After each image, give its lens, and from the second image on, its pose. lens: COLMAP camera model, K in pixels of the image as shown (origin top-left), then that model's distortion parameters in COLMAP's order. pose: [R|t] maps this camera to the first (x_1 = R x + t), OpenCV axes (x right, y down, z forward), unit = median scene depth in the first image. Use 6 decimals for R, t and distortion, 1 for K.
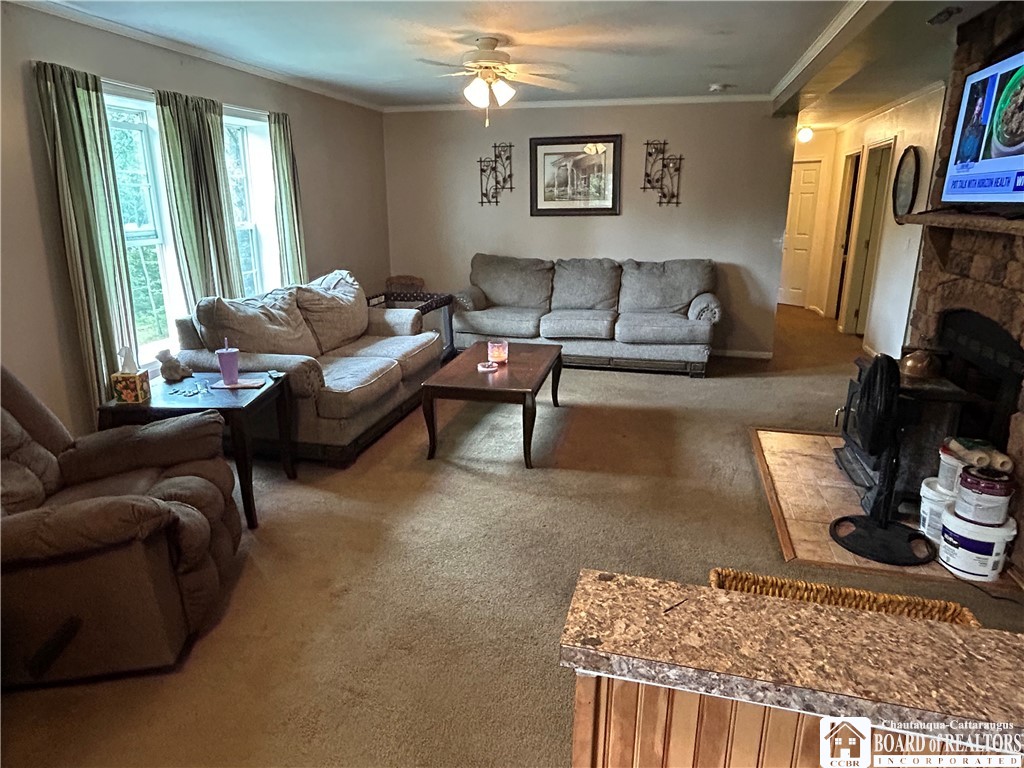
lens RADIAL K [[635.0, 0, 511.7], [0, 635.0, 382.5], [0, 0, 1]] dist [0.011114, -0.006551]
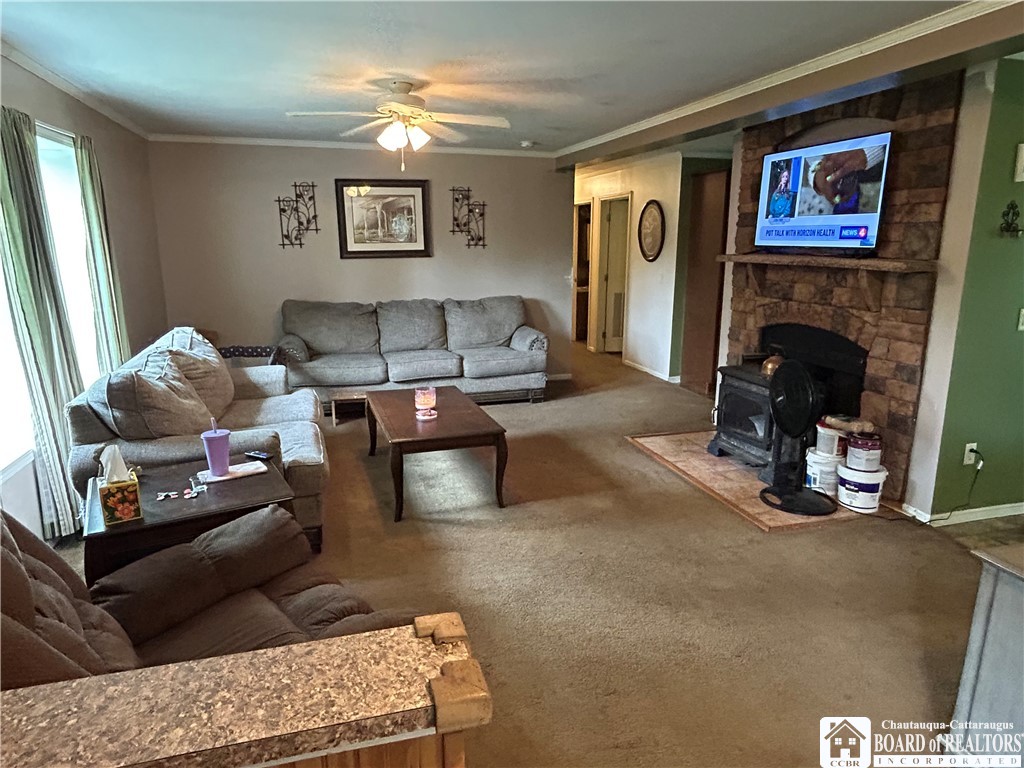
lens RADIAL K [[635.0, 0, 513.1], [0, 635.0, 388.1], [0, 0, 1]] dist [0.011114, -0.006551]
pose [[0.861757, -0.114614, 0.494205, -0.287455], [0.138916, 0.990224, -0.012582, -0.024850], [-0.487931, 0.079496, 0.869255, 0.067249]]
